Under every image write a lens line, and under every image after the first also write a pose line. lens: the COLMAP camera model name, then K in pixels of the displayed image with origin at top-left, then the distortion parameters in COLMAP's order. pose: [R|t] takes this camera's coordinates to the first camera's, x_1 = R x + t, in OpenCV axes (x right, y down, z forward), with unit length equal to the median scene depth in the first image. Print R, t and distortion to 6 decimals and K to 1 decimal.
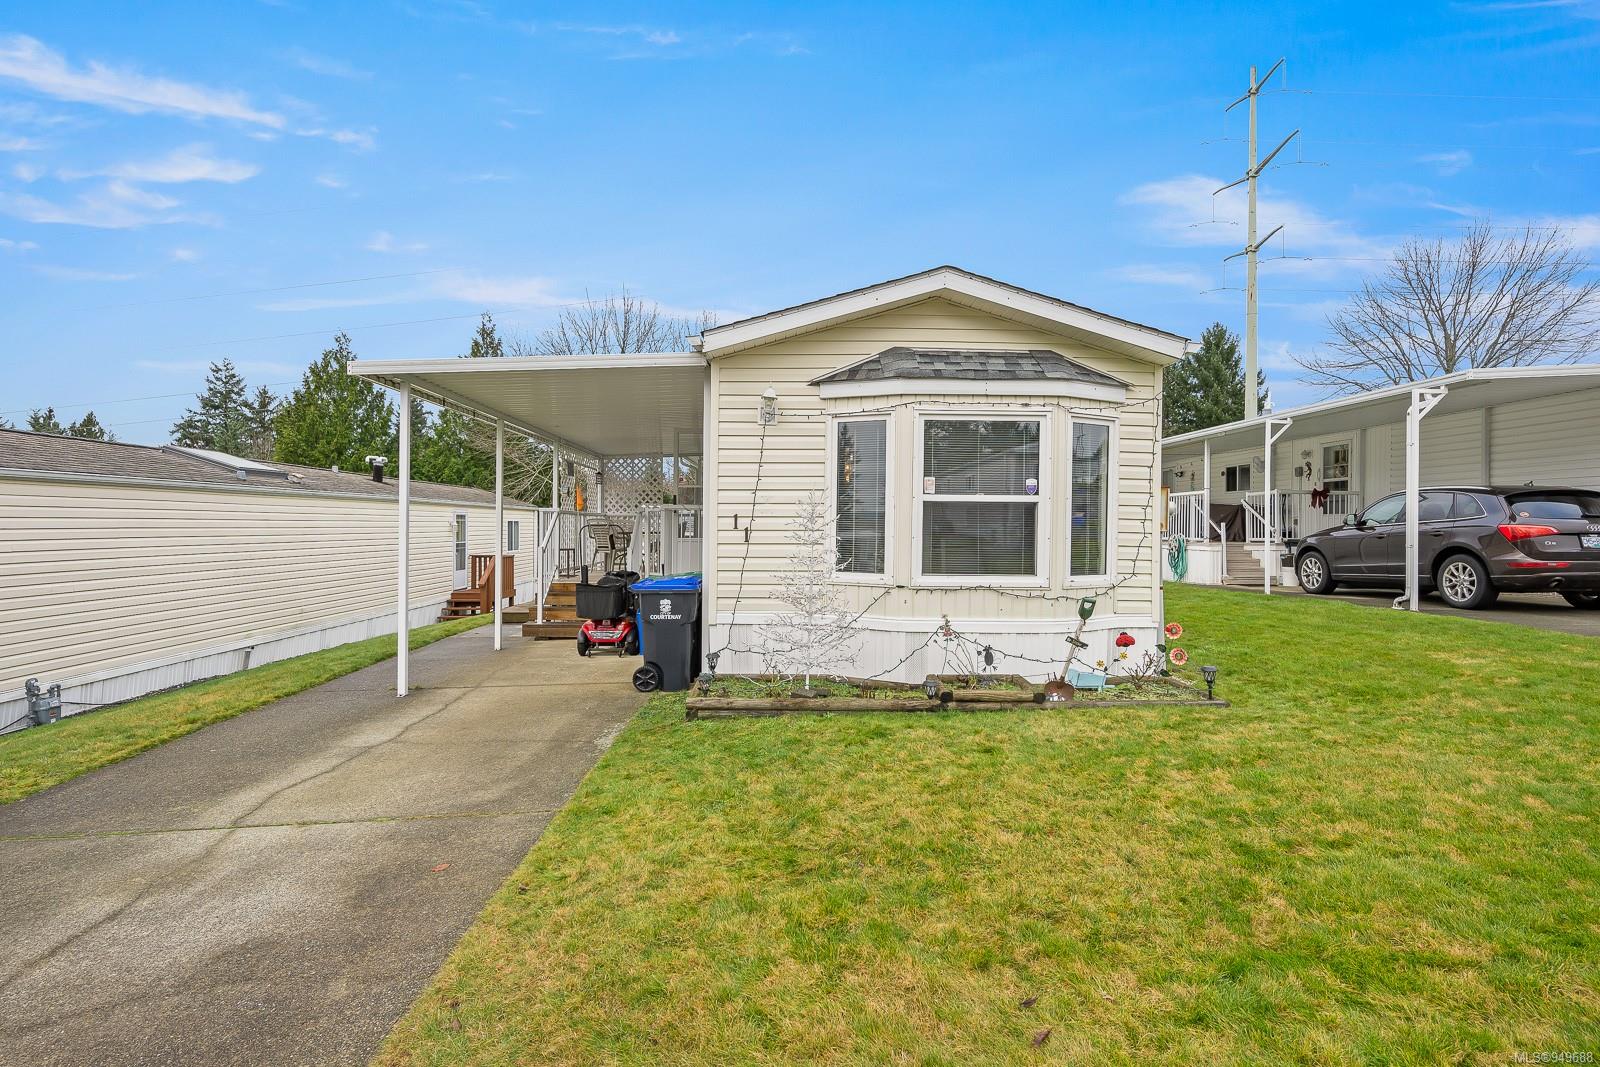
lens RADIAL K [[597.0, 0, 779.1], [0, 597.0, 536.0], [0, 0, 1]] dist [0.000307, -0.000209]
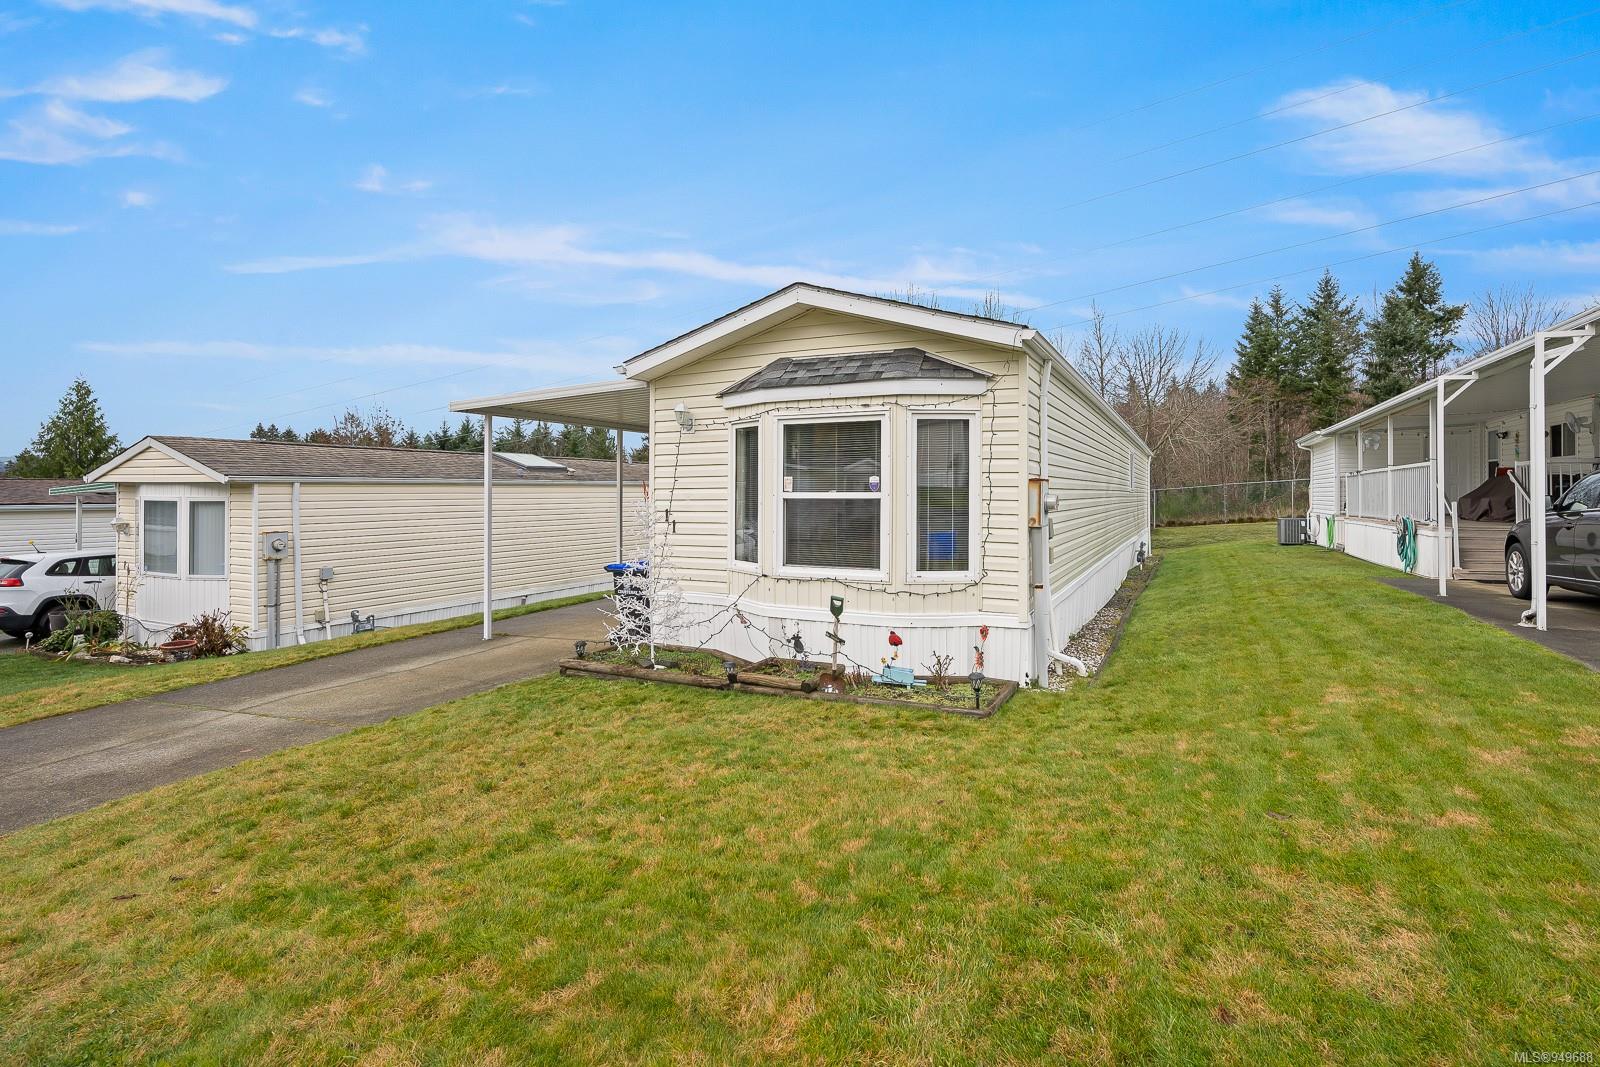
lens RADIAL K [[597.0, 0, 891.0], [0, 597.0, 494.9], [0, 0, 1]] dist [0.000307, -0.000209]
pose [[0.934586, -0.006554, -0.355676, 0.799532], [-0.001220, 0.999765, -0.021629, -0.040352], [0.355734, 0.020648, 0.934359, 0.045821]]
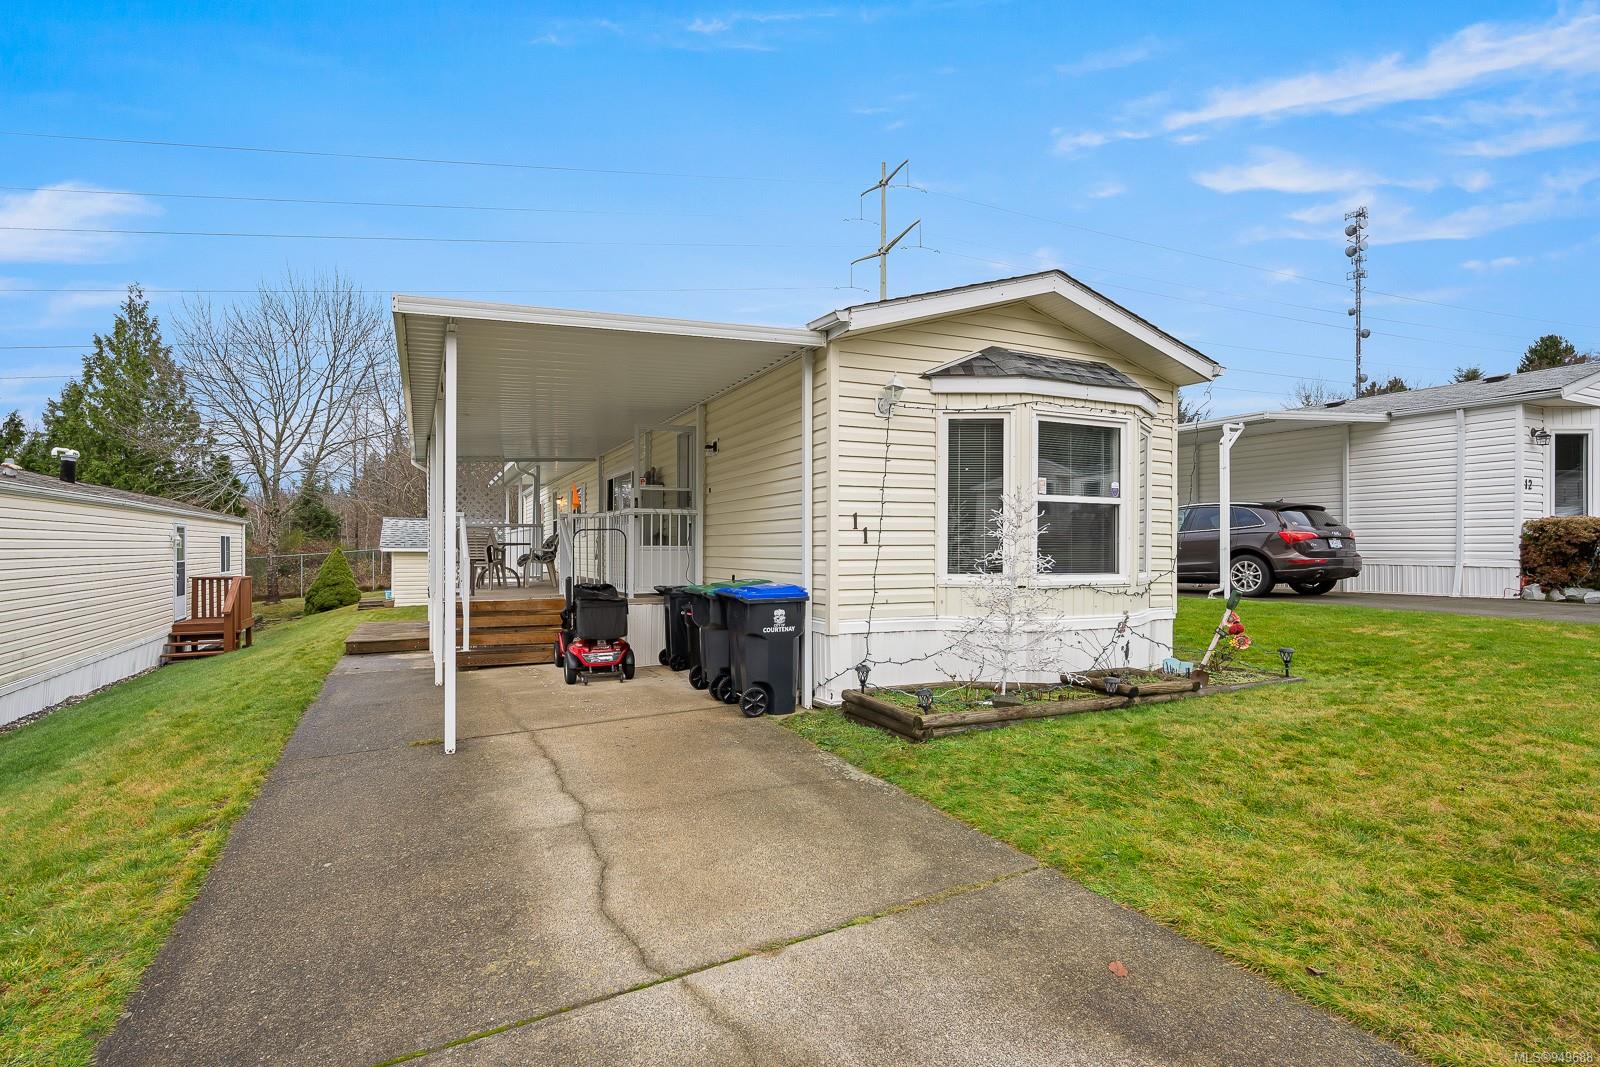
lens RADIAL K [[597.0, 0, 788.0], [0, 597.0, 541.6], [0, 0, 1]] dist [0.000307, -0.000209]
pose [[0.956377, -0.005759, 0.292077, -0.444798], [0.008980, 0.999913, -0.009689, 0.015660], [-0.291996, 0.011890, 0.956346, 0.160544]]
